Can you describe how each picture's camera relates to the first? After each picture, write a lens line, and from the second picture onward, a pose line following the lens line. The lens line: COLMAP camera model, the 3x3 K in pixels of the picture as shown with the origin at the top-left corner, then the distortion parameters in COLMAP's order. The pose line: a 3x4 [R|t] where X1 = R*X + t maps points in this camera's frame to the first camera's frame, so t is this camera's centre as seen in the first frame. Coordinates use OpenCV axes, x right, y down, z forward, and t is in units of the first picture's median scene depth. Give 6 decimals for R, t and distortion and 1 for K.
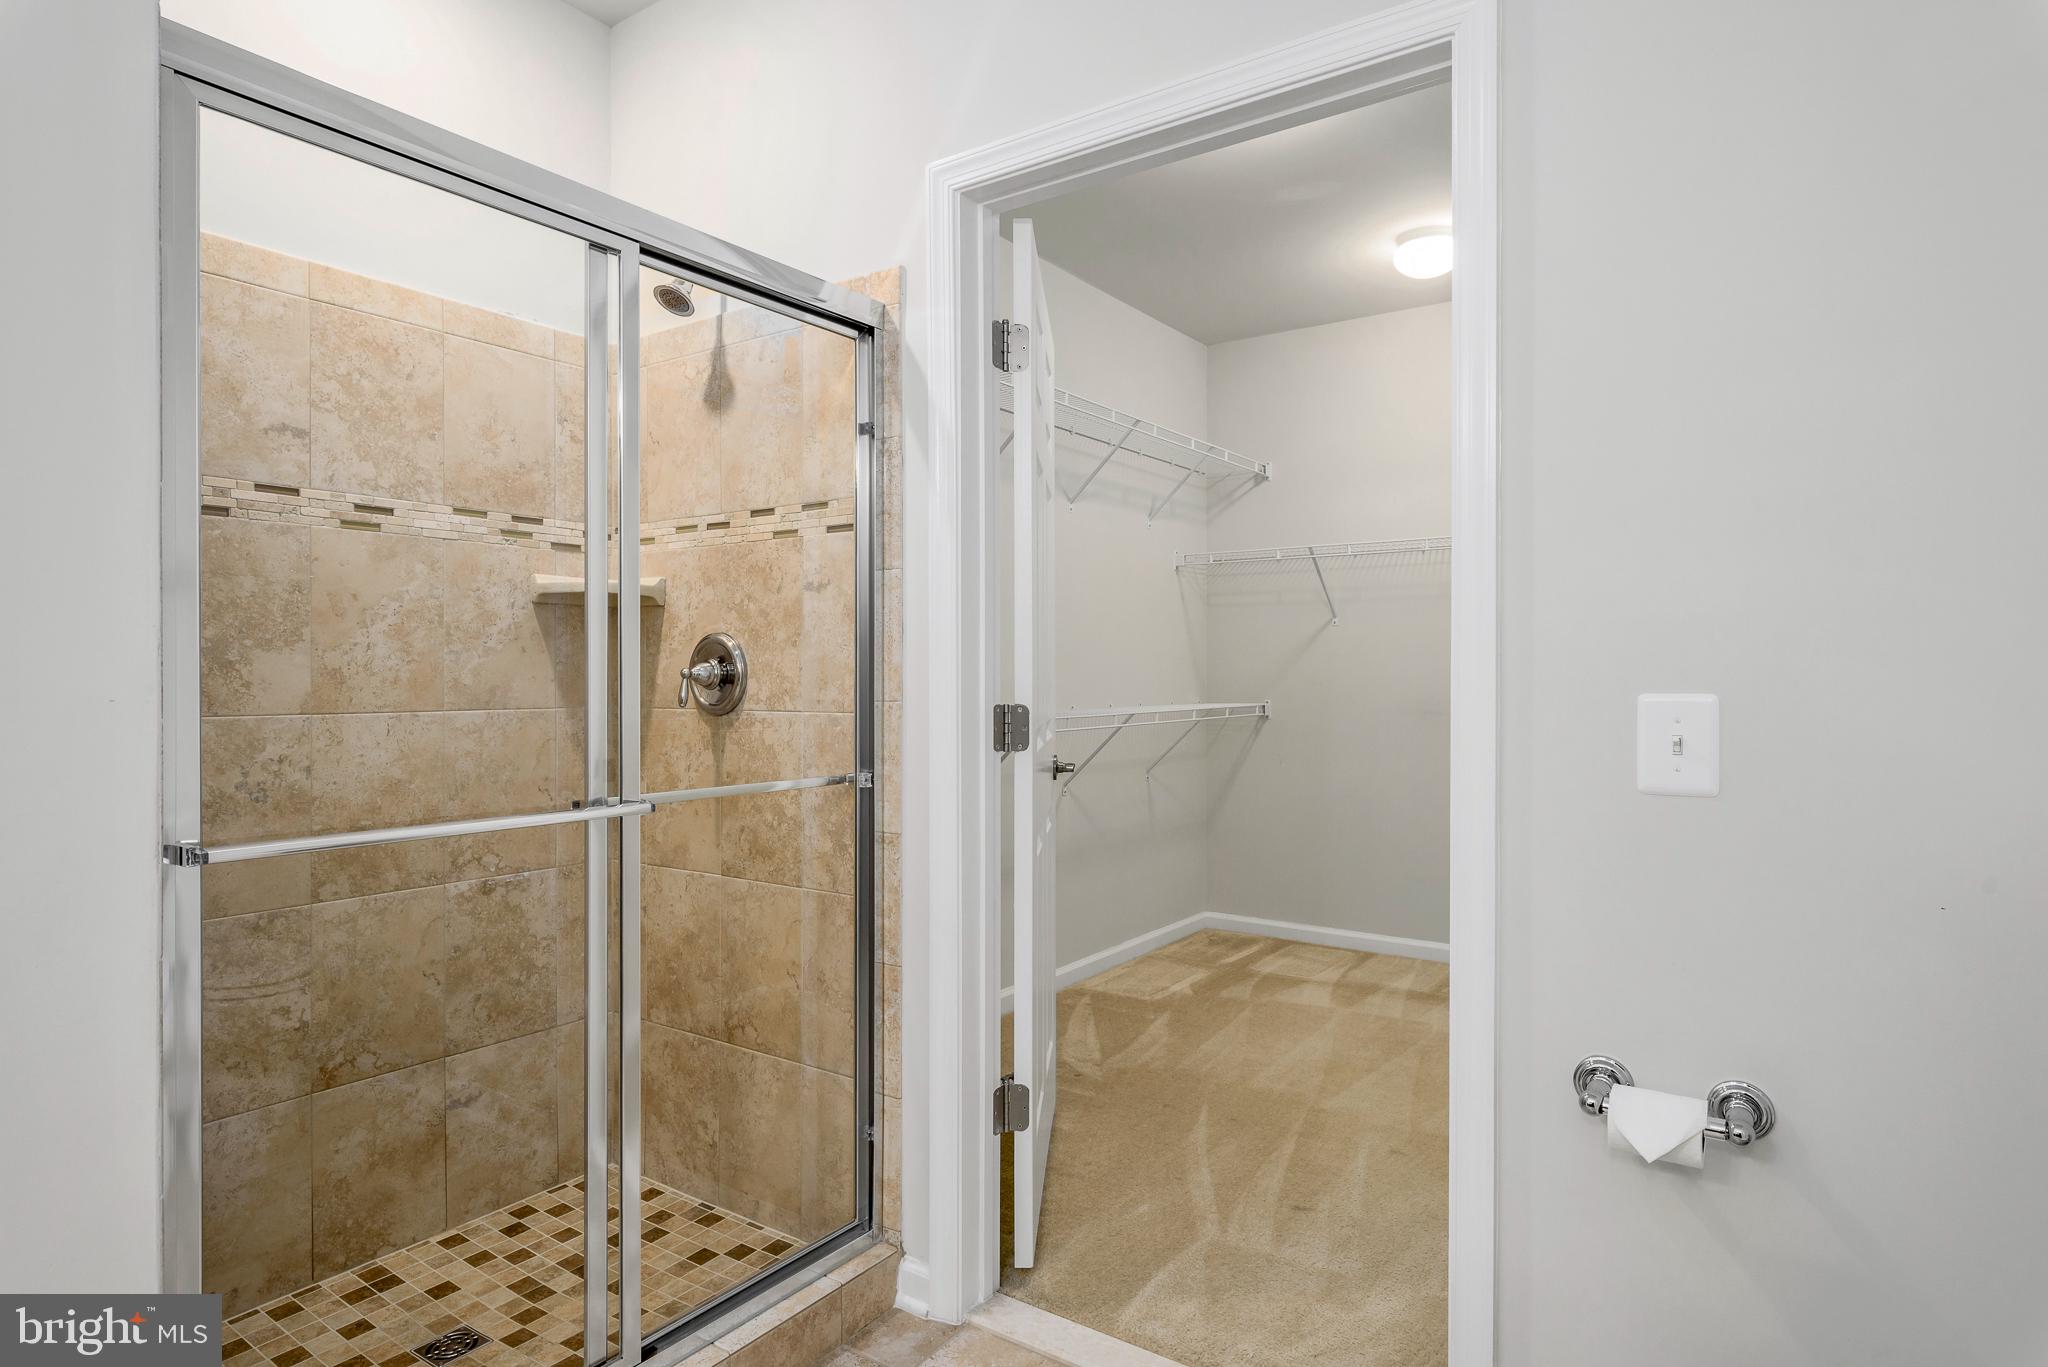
lens RADIAL K [[1101.1, 0, 1025.3], [0, 1101.1, 682.9], [0, 0, 1]] dist [0.002064, -0.004950]
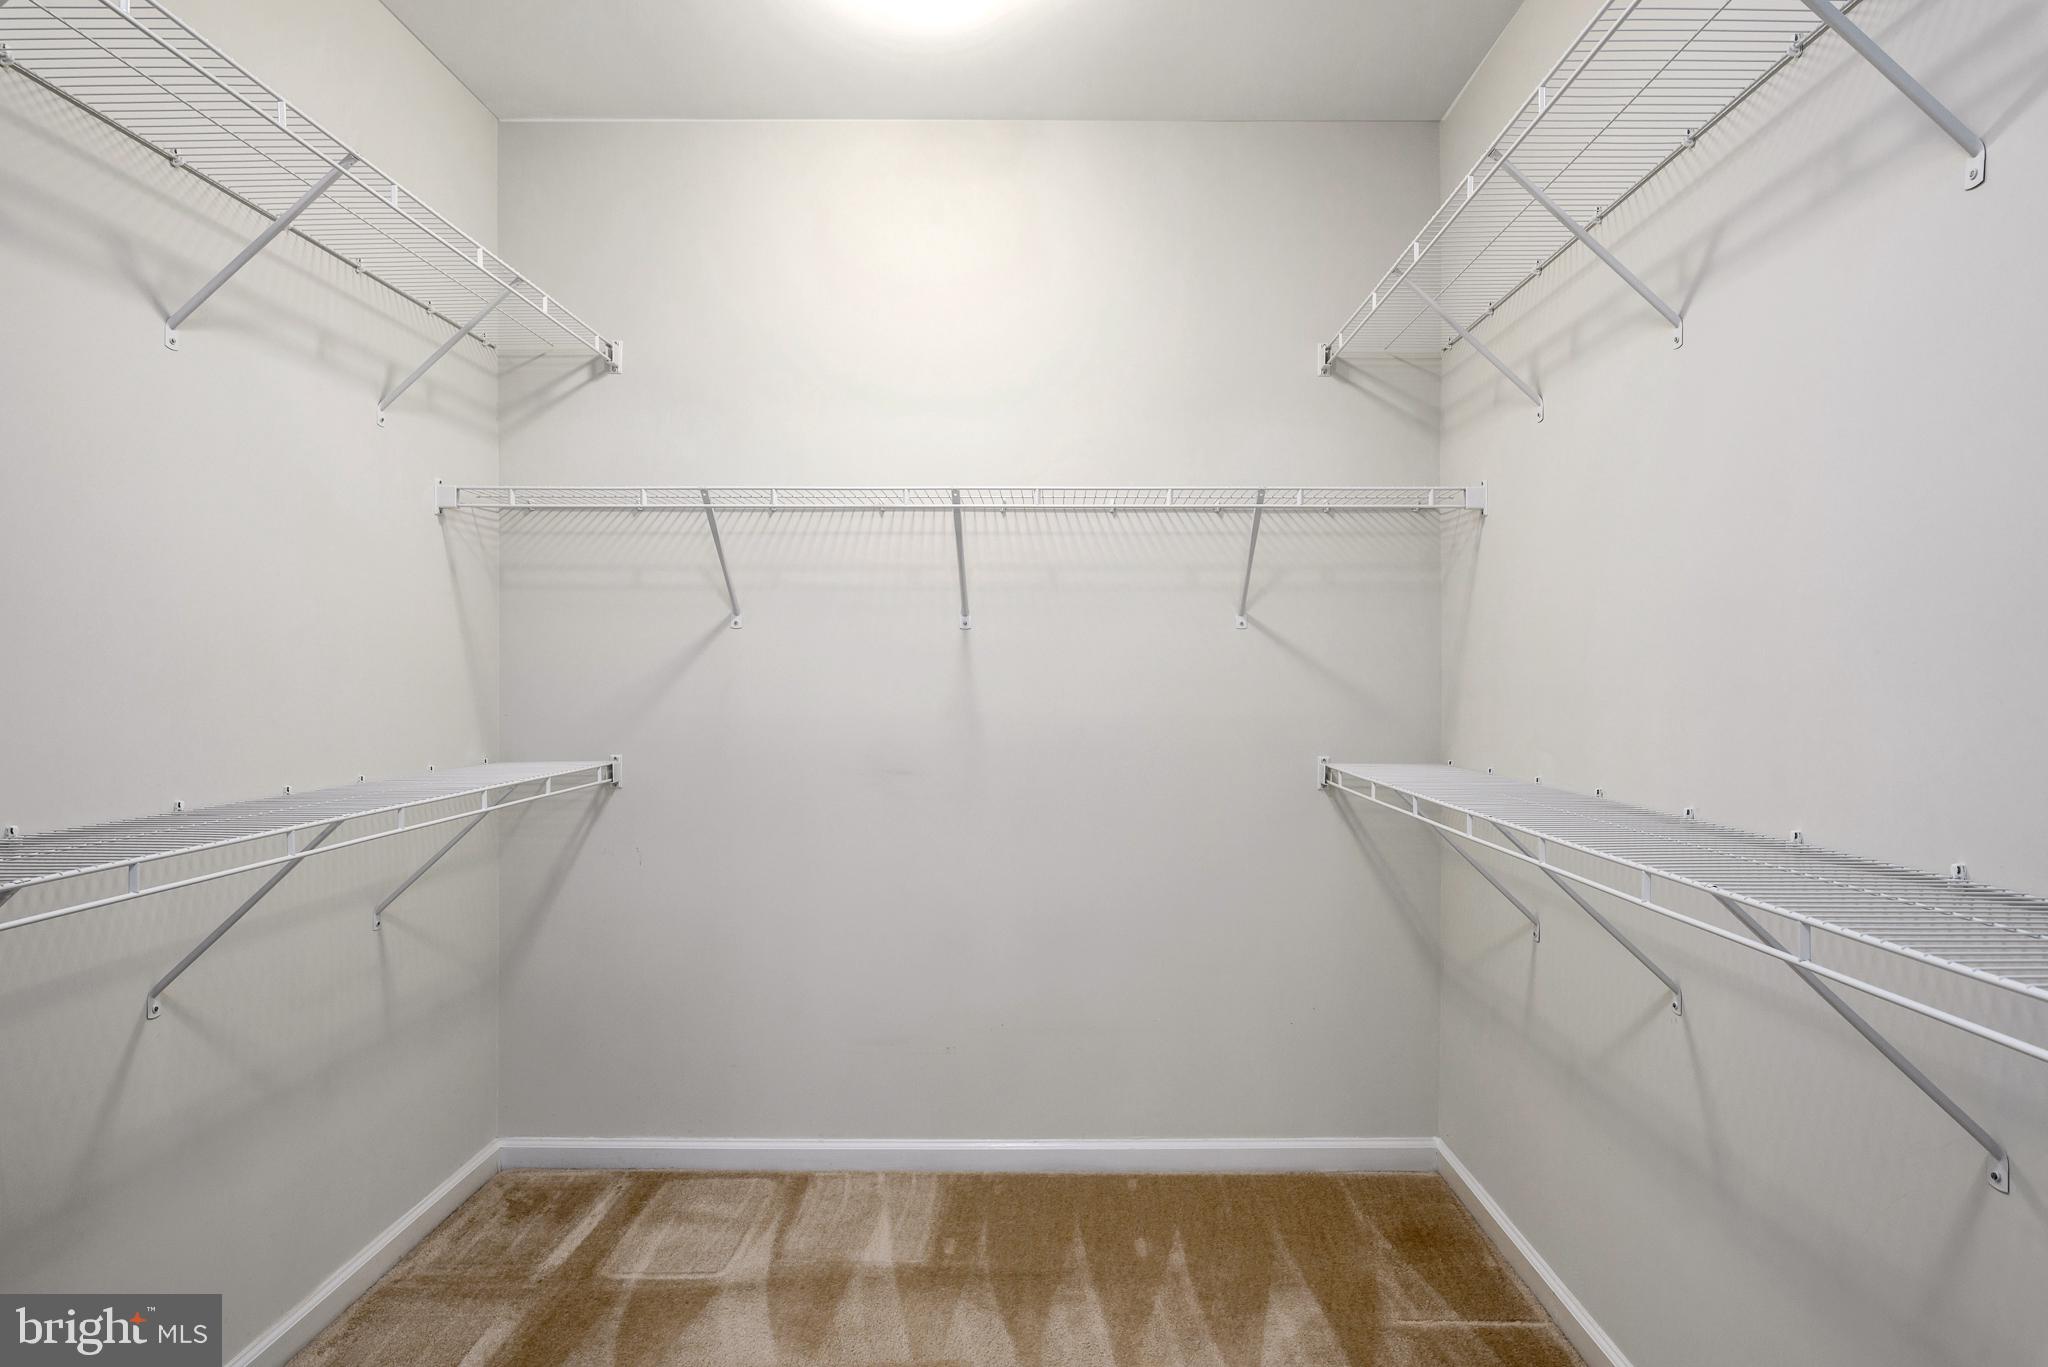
lens RADIAL K [[1142.5, 0, 1021.9], [0, 1142.5, 694.9], [0, 0, 1]] dist [0.001209, -0.002835]
pose [[0.811990, -0.002380, 0.583667, 0.046460], [0.000845, 0.999995, 0.002902, -0.018229], [-0.583671, -0.001863, 0.811988, 0.411514]]
